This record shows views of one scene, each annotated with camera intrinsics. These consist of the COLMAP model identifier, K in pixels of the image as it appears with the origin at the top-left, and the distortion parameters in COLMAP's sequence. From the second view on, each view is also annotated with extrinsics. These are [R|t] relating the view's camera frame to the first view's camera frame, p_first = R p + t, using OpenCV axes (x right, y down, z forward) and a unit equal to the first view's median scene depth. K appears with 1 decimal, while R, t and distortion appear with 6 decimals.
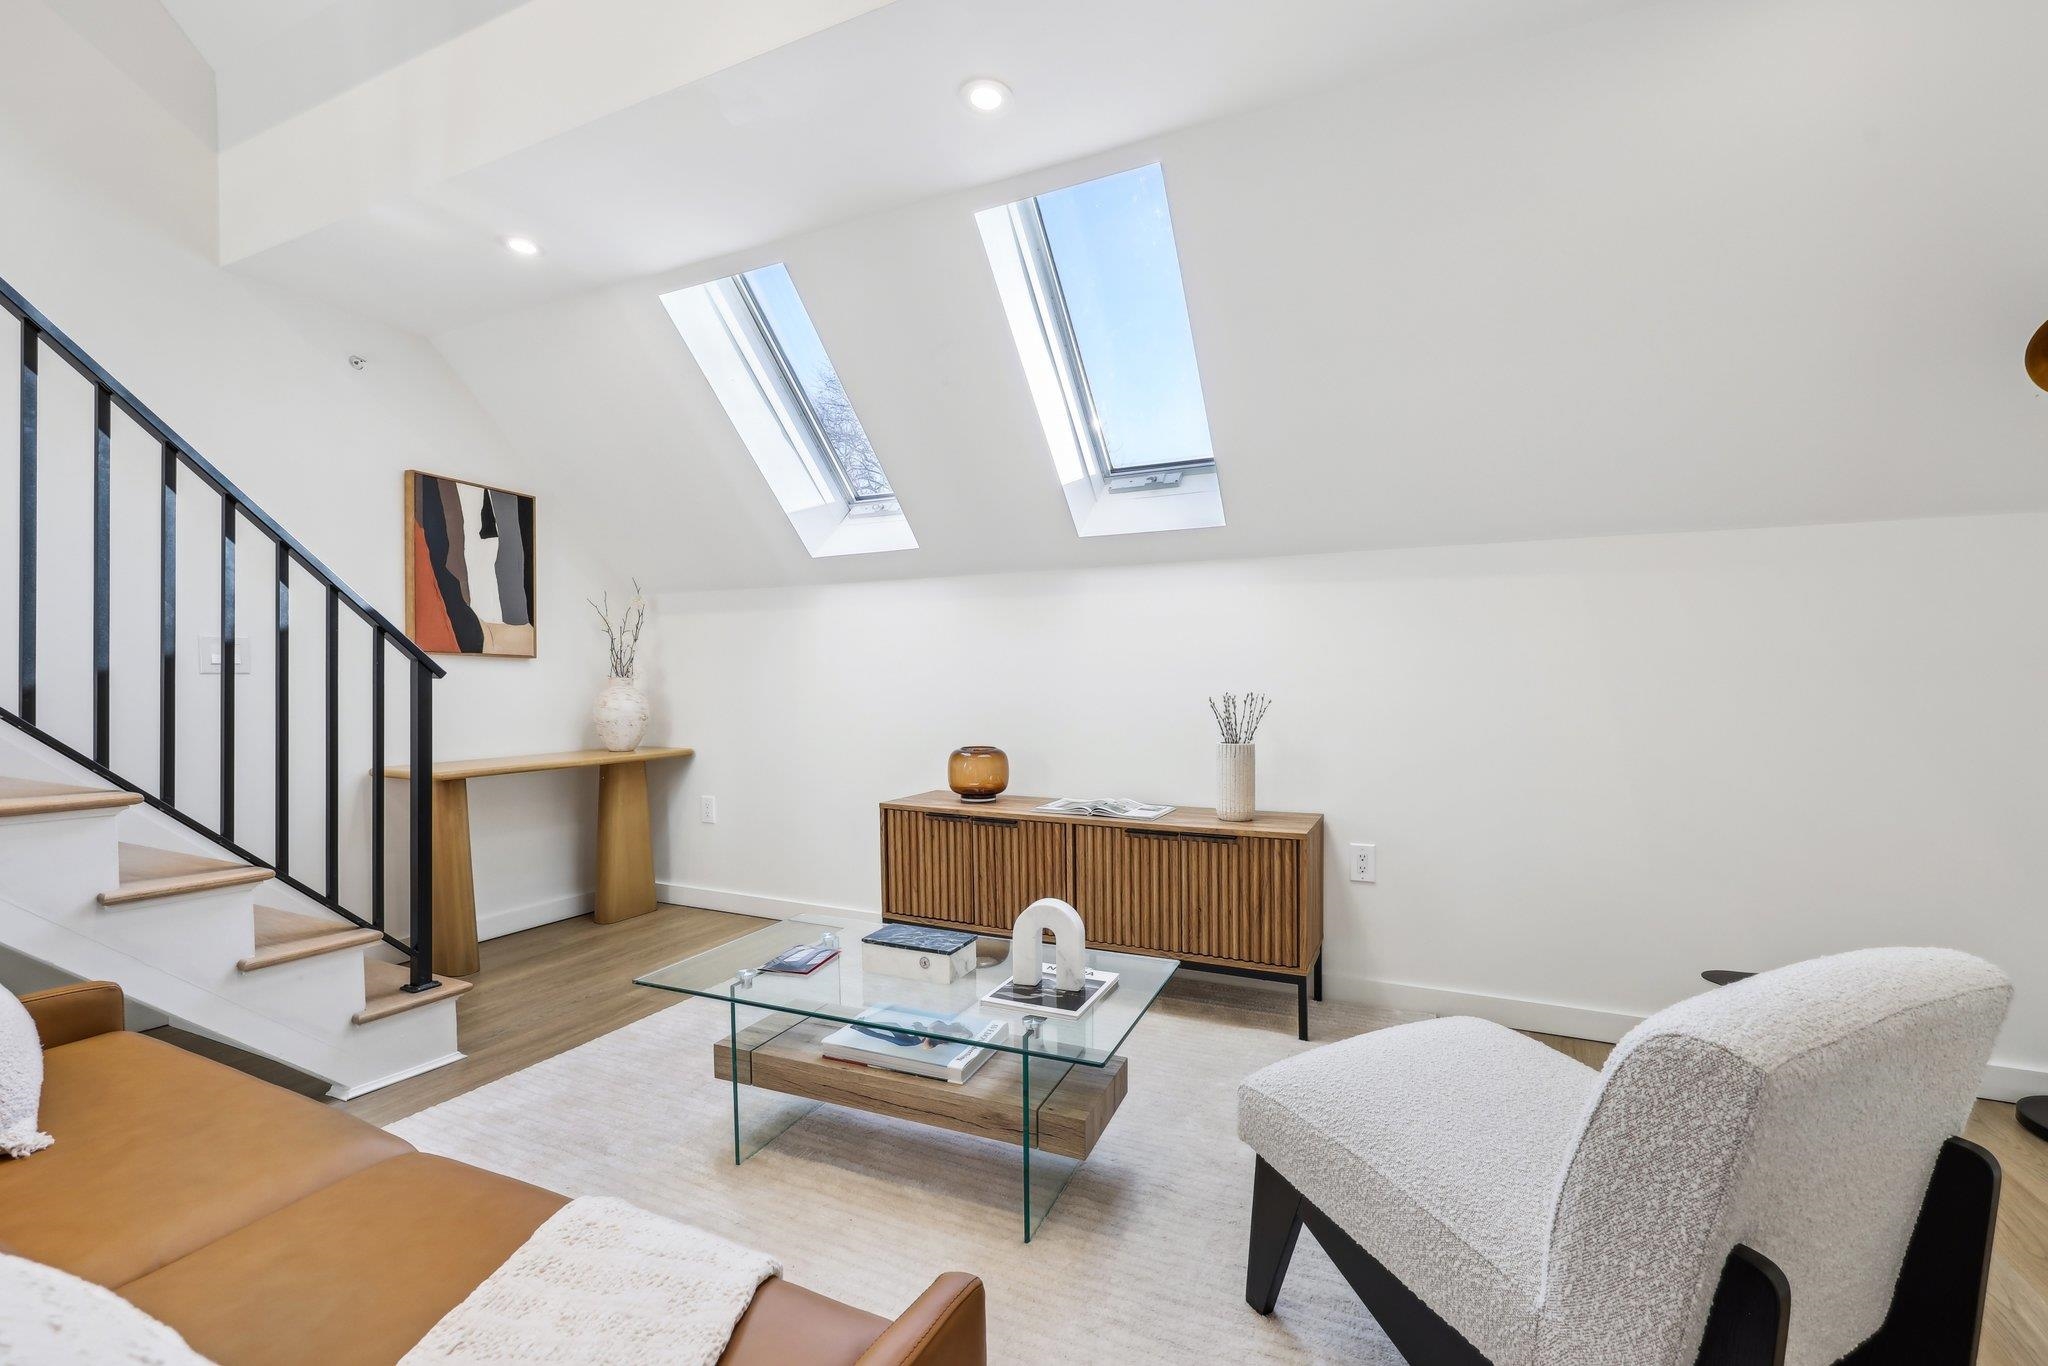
lens RADIAL K [[863.7, 0, 1022.9], [0, 863.7, 695.1], [0, 0, 1]] dist [-0.002688, 0.000150]
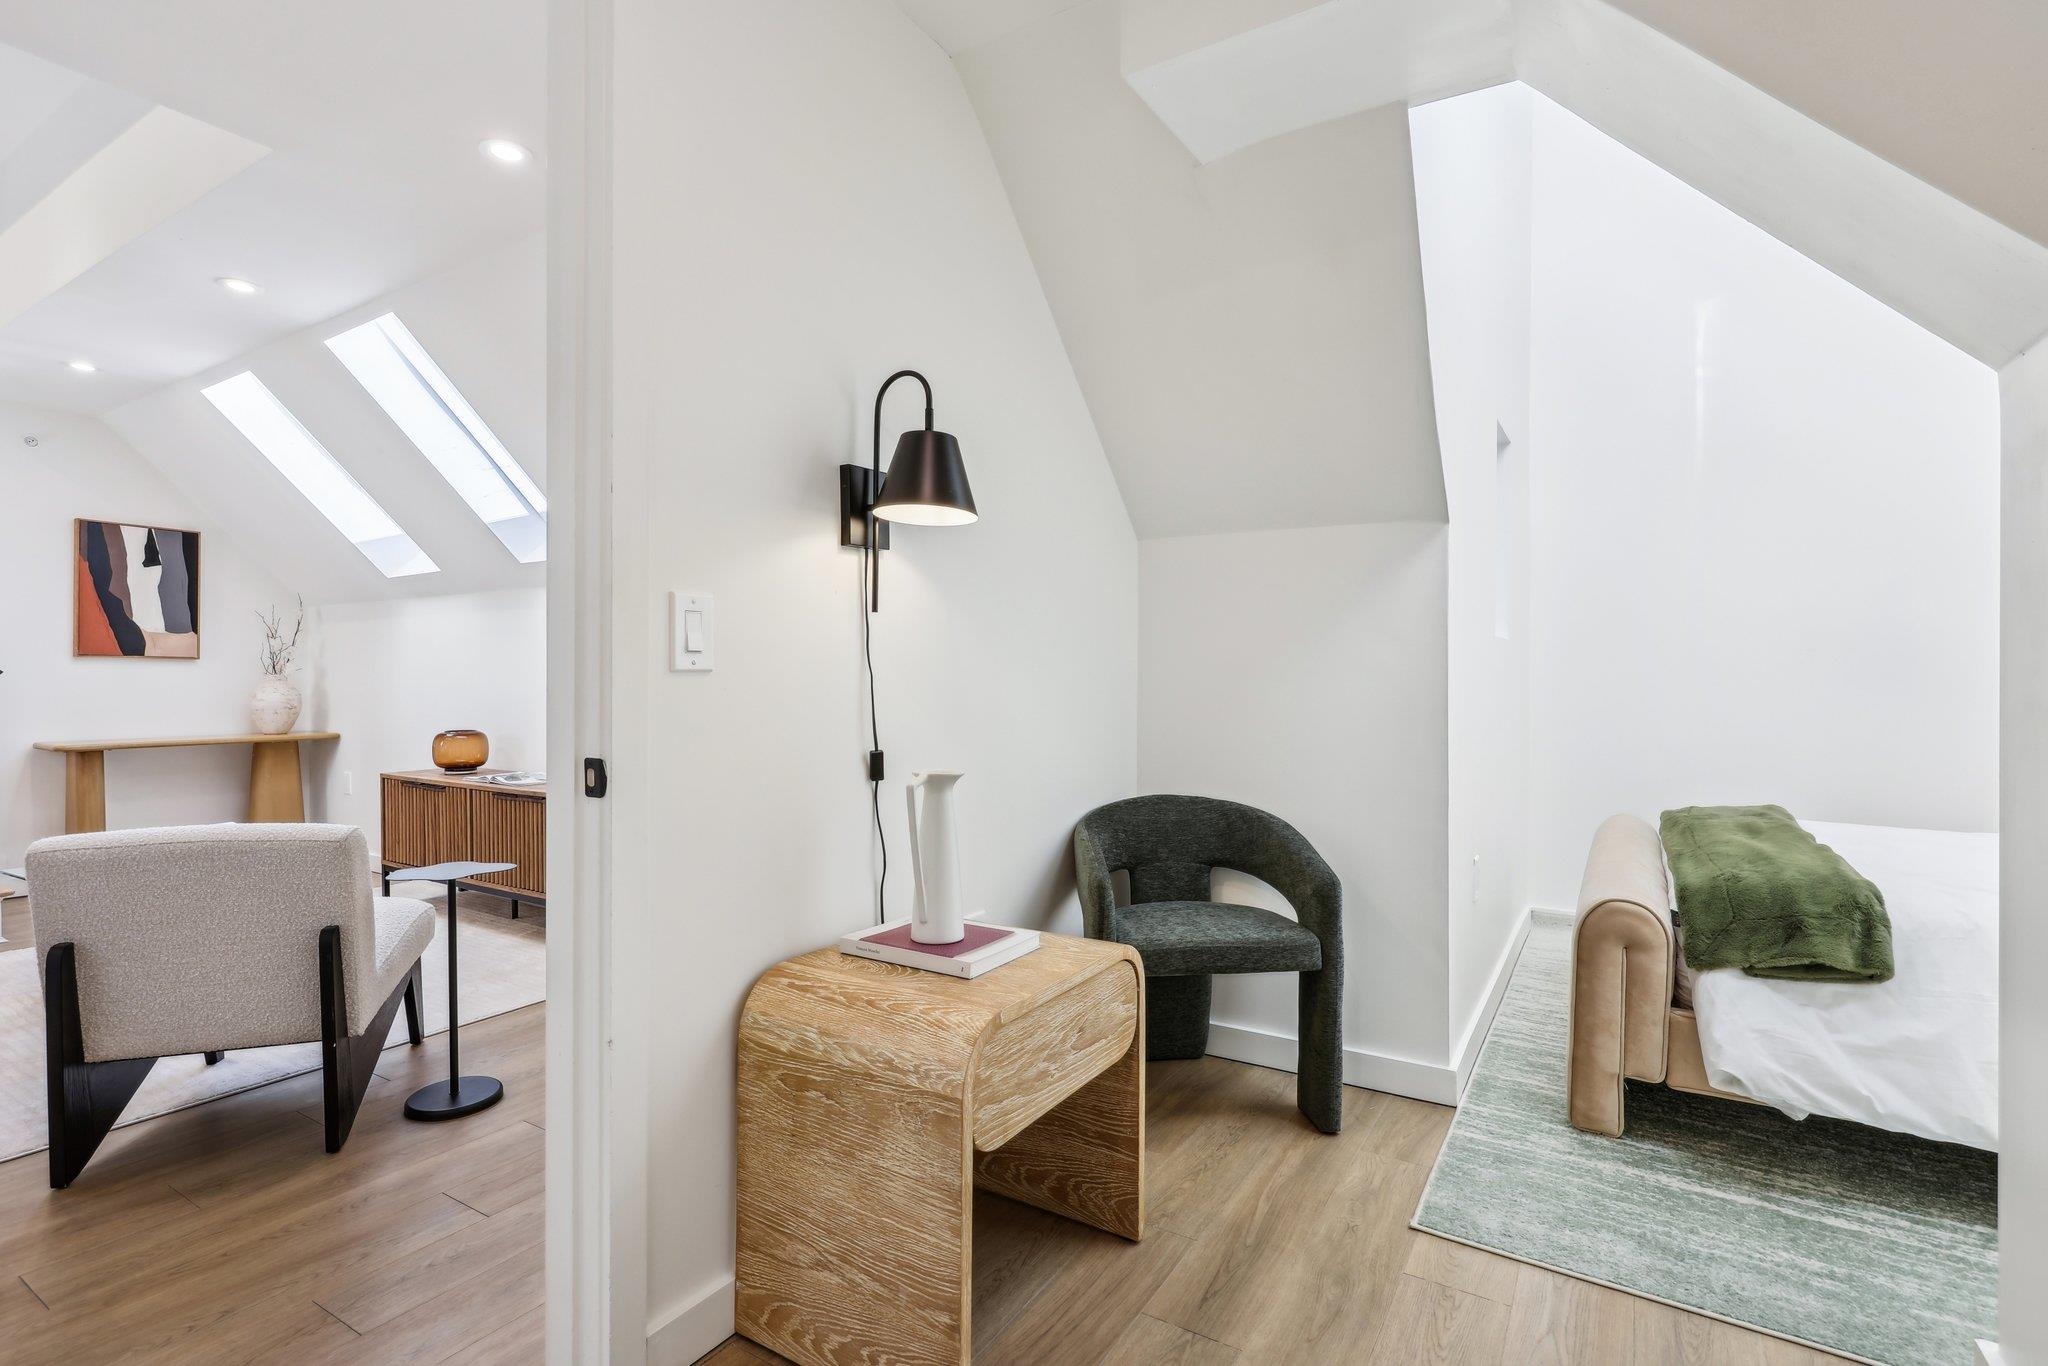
lens RADIAL K [[989.7, 0, 1004.2], [0, 989.7, 683.1], [0, 0, 1]] dist [0.004582, 0.001067]
pose [[0.988267, 0.000764, -0.152736, 0.888342], [-0.002315, 0.999948, -0.009980, 0.004291], [0.152720, 0.010217, 0.988217, -0.279074]]
